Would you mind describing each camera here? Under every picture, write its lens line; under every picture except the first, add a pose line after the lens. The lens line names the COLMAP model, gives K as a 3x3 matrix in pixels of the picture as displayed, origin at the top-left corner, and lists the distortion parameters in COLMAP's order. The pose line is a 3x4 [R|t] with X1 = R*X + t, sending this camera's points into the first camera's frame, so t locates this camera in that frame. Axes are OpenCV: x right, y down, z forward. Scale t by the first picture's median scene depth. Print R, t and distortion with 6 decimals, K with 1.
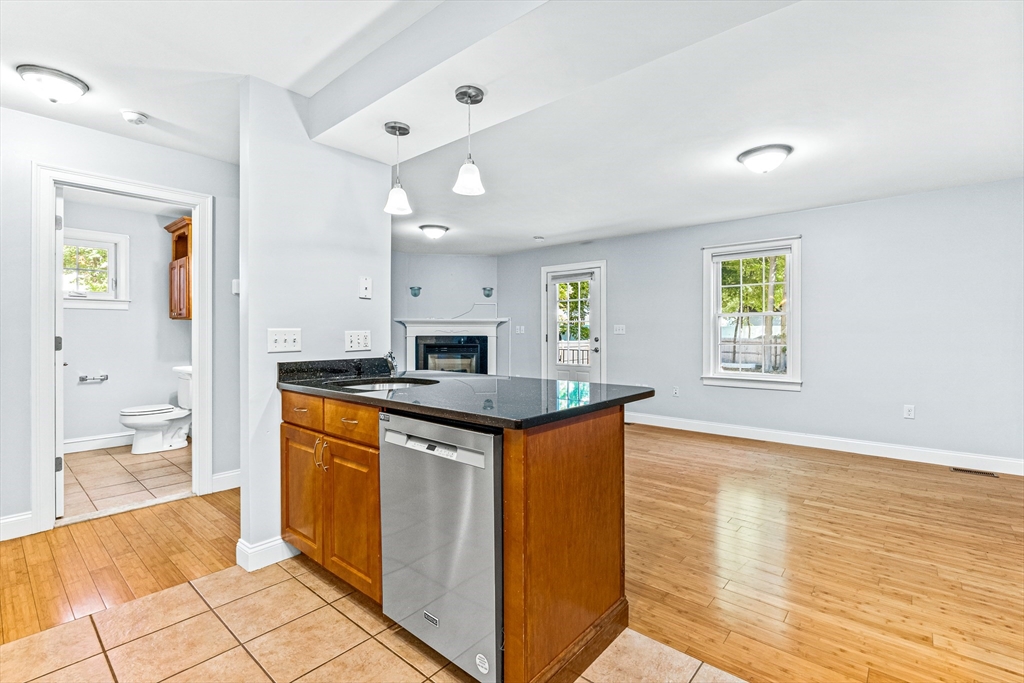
lens RADIAL K [[452.5, 0, 514.3], [0, 452.5, 333.6], [0, 0, 1]] dist [0.001299, 0.000013]
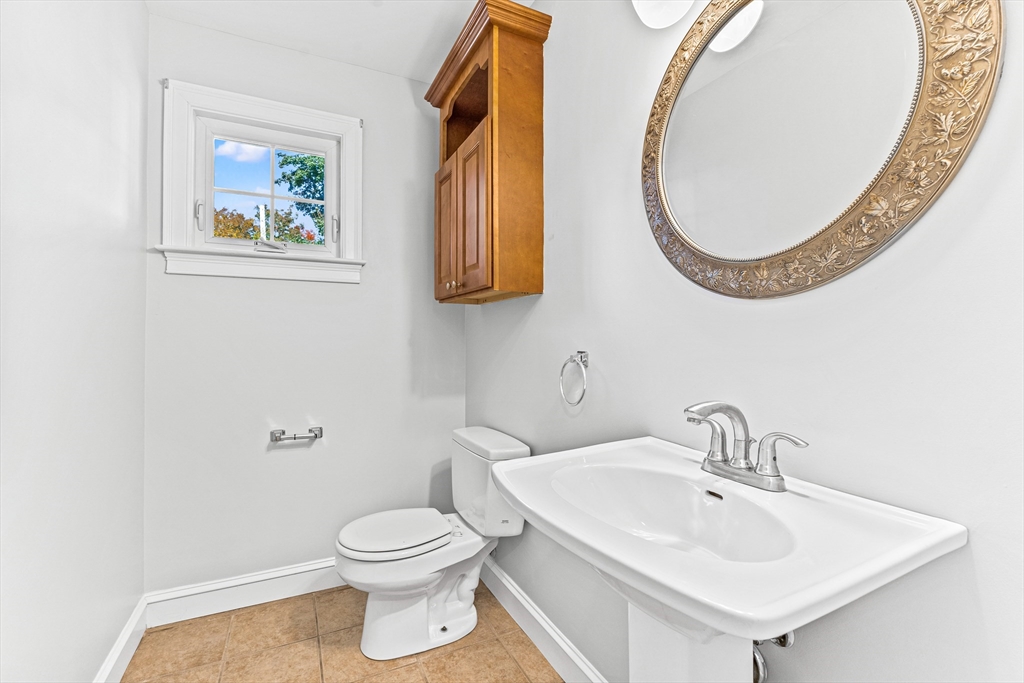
lens RADIAL K [[452.5, 0, 511.7], [0, 452.5, 339.5], [0, 0, 1]] dist [0.001299, 0.000013]
pose [[0.920575, 0.000041, -0.390566, -0.559083], [-0.003102, 0.999969, -0.007208, 0.007433], [0.390554, 0.007847, 0.920547, 0.671325]]
